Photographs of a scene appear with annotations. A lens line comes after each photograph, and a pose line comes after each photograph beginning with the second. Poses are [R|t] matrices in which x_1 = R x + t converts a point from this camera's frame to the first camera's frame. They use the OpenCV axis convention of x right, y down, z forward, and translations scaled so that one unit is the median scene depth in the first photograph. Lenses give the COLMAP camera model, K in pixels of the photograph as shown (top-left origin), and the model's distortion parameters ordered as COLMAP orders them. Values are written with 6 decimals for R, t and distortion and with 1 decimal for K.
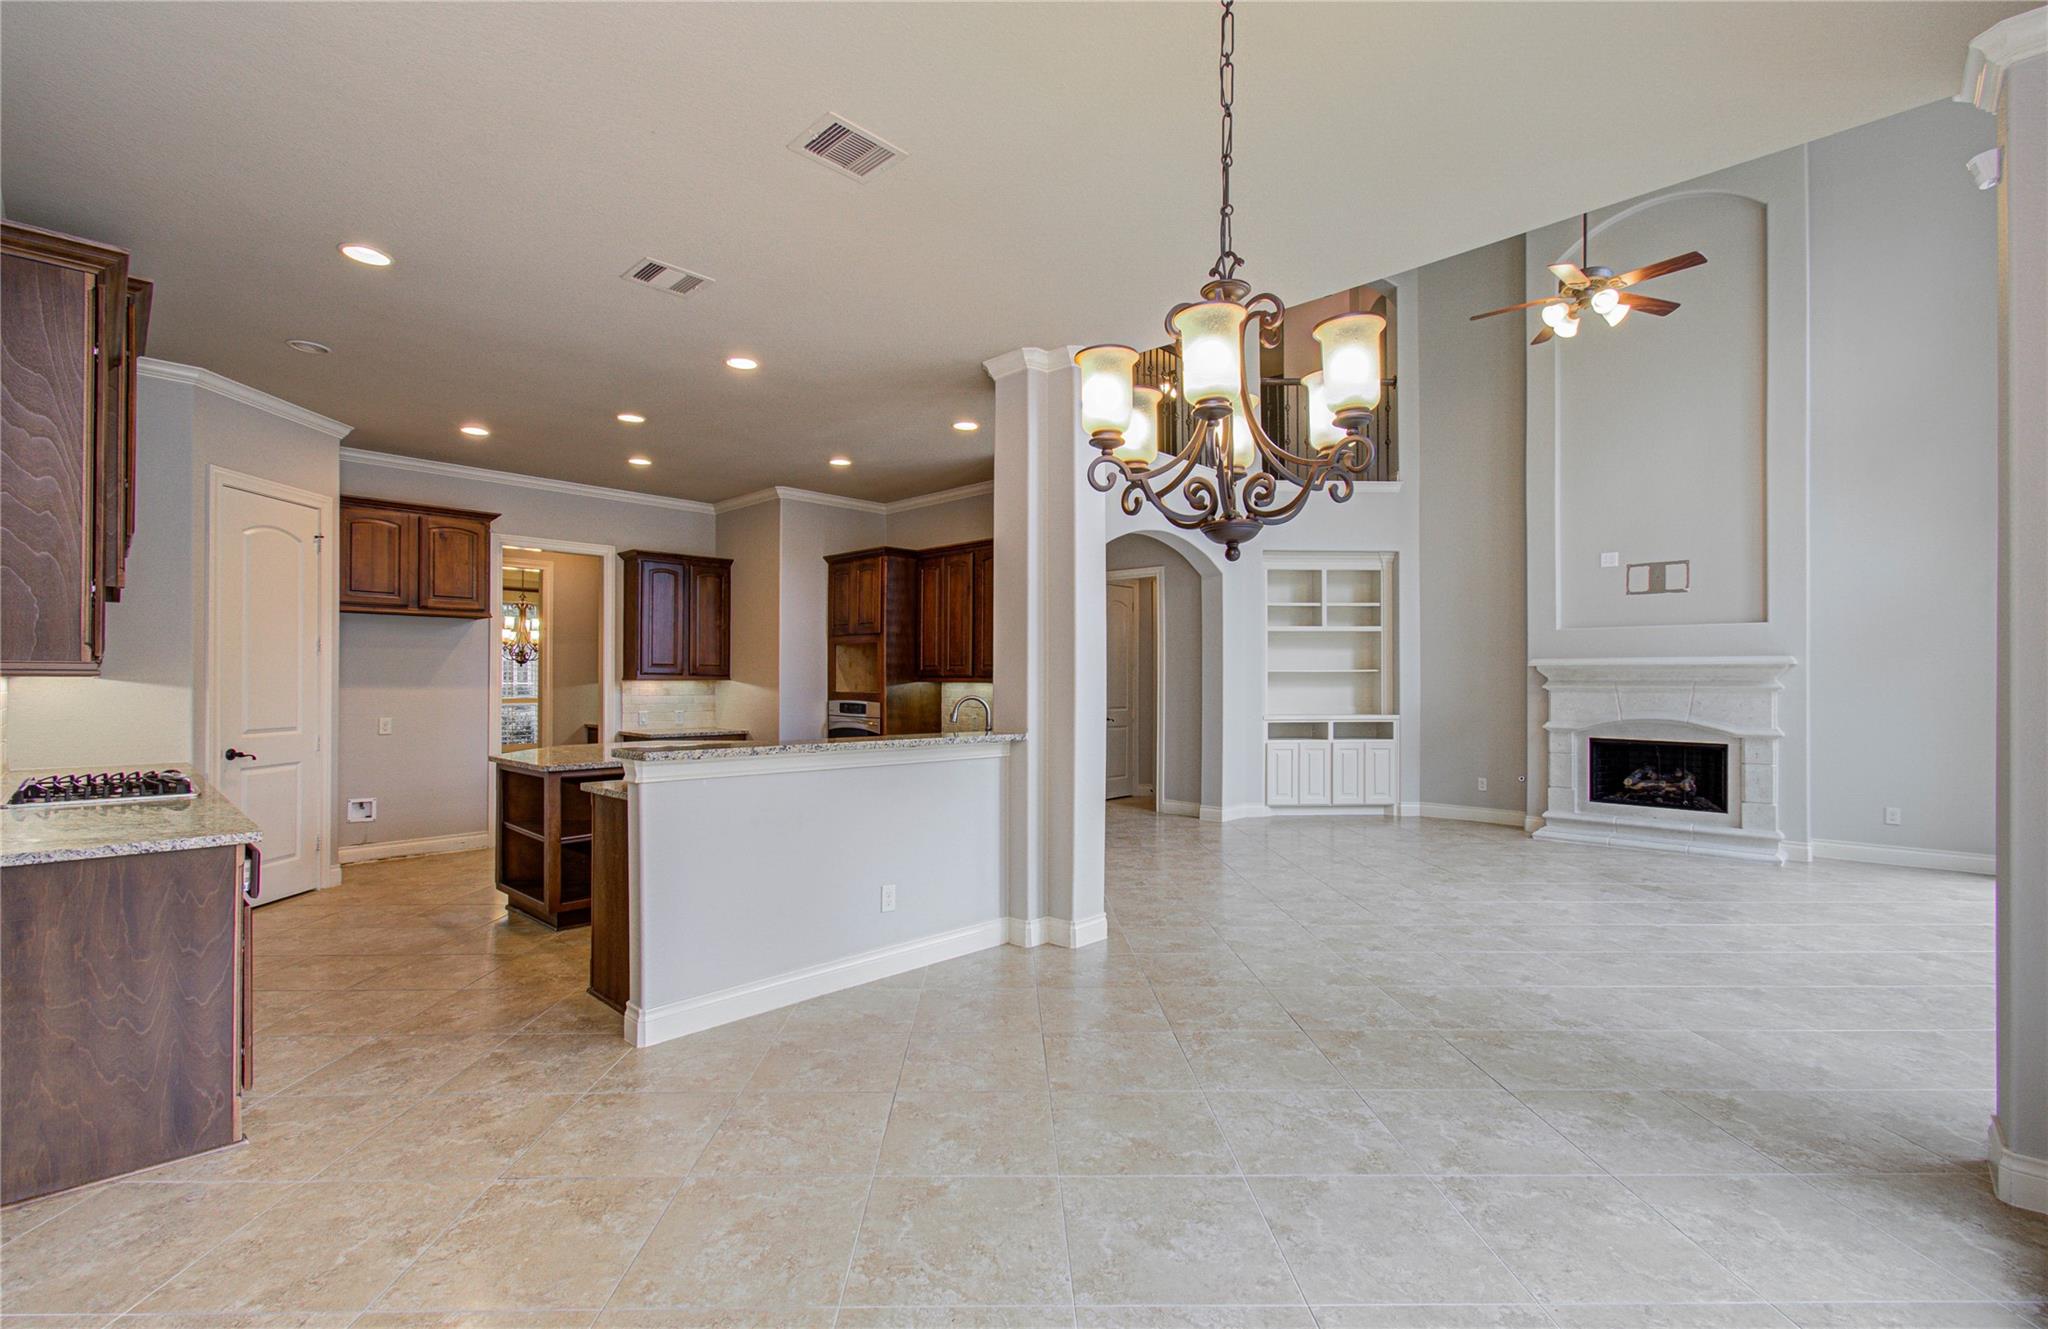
lens RADIAL K [[892.2, 0, 1011.8], [0, 892.2, 678.4], [0, 0, 1]] dist [-0.015317, 0.009940]
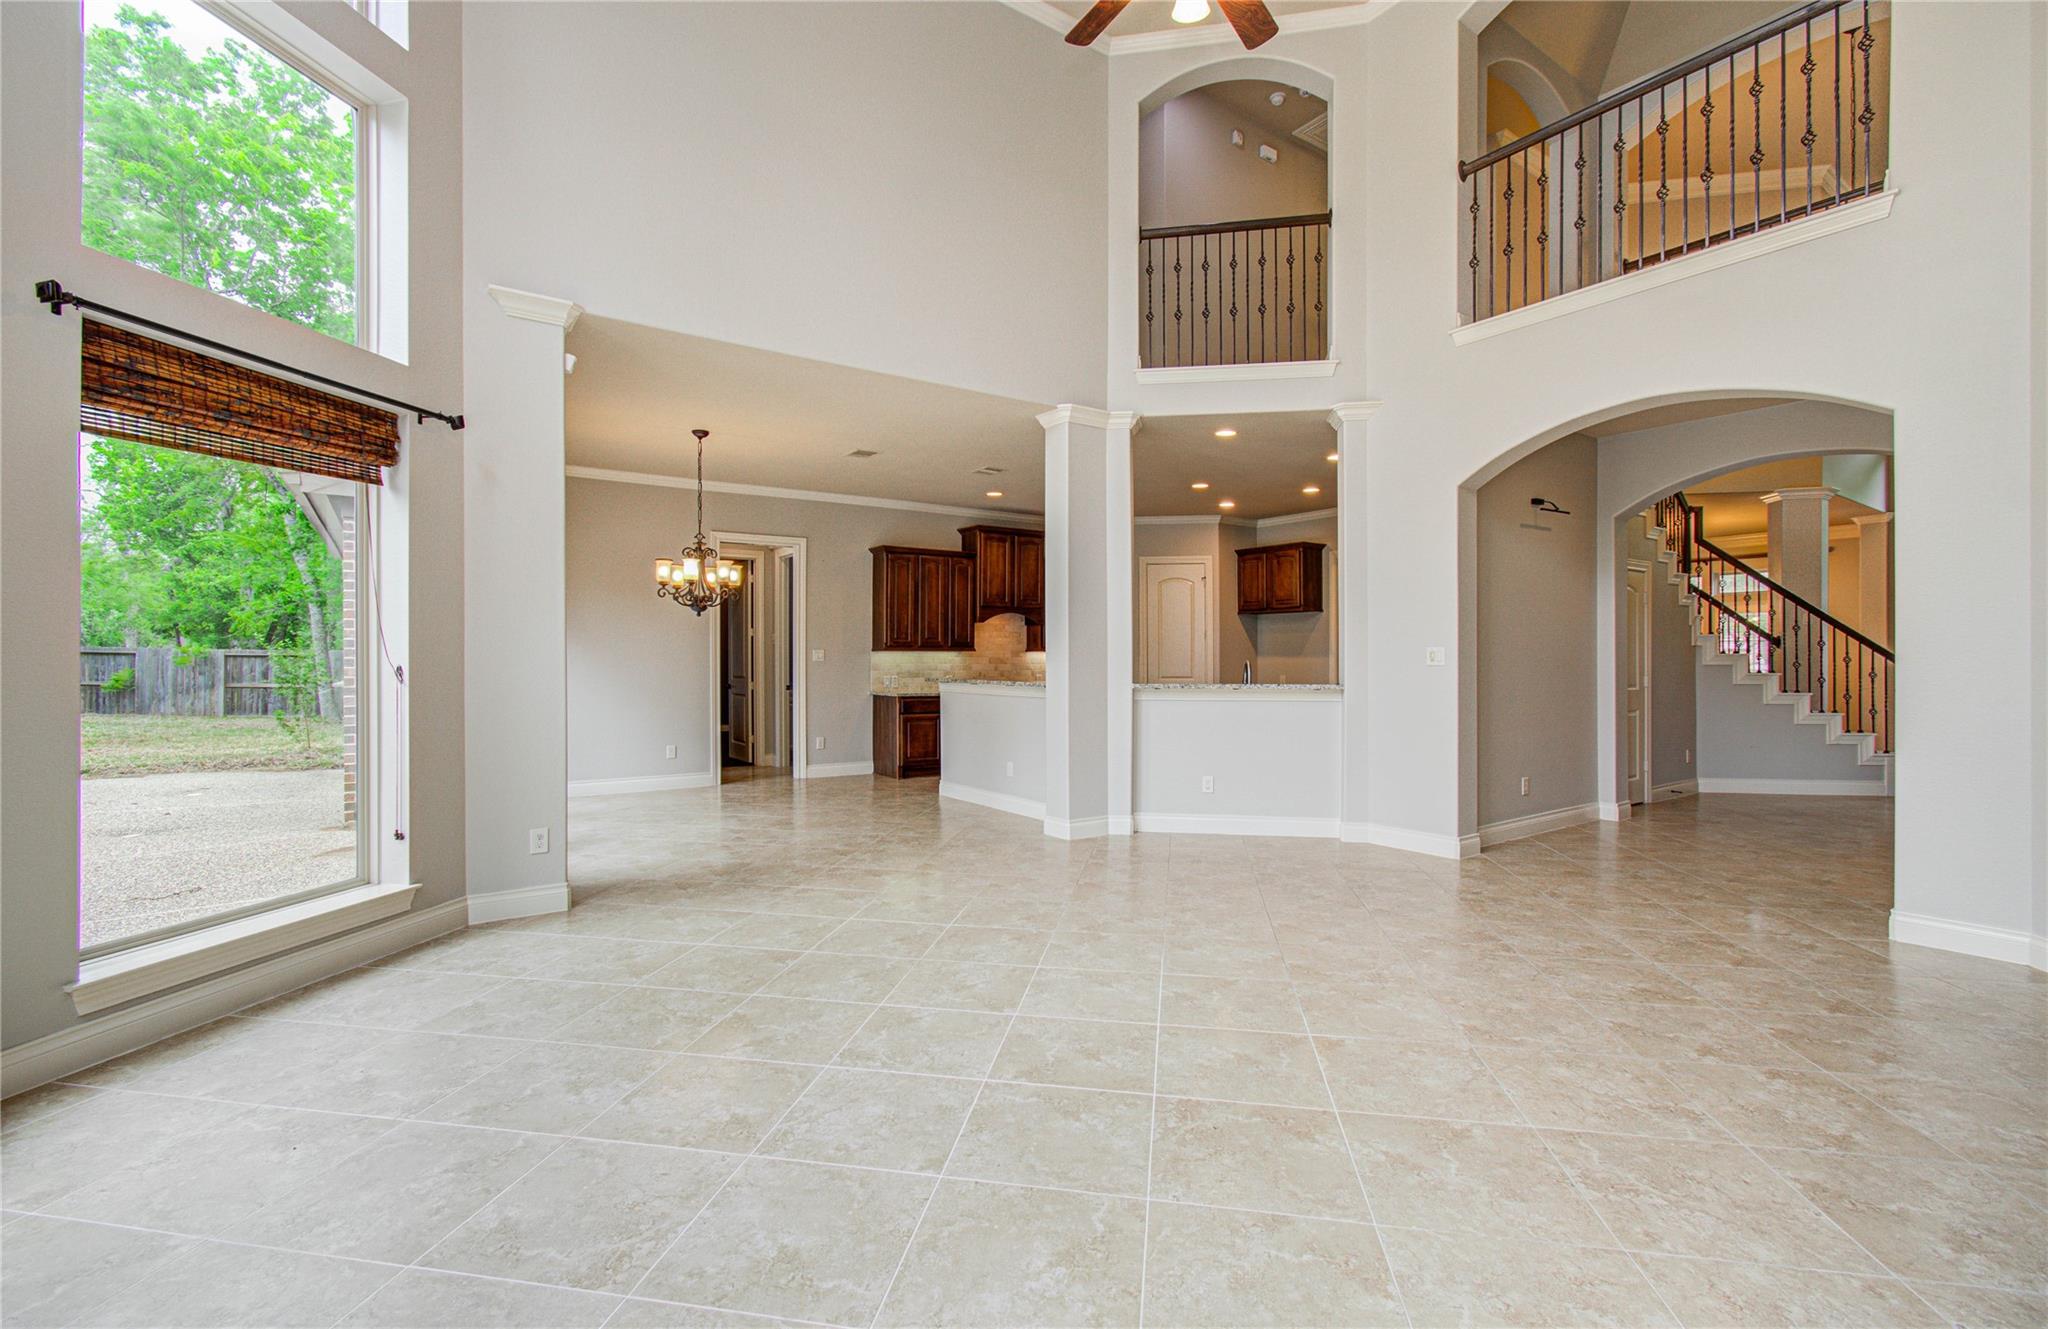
lens RADIAL K [[892.2, 0, 1018.9], [0, 892.2, 652.7], [0, 0, 1]] dist [-0.015317, 0.009940]
pose [[-0.191271, -0.010550, -0.981481, 0.900835], [0.002744, 0.999933, -0.011283, 0.017155], [0.981533, -0.004852, -0.191229, 0.747168]]
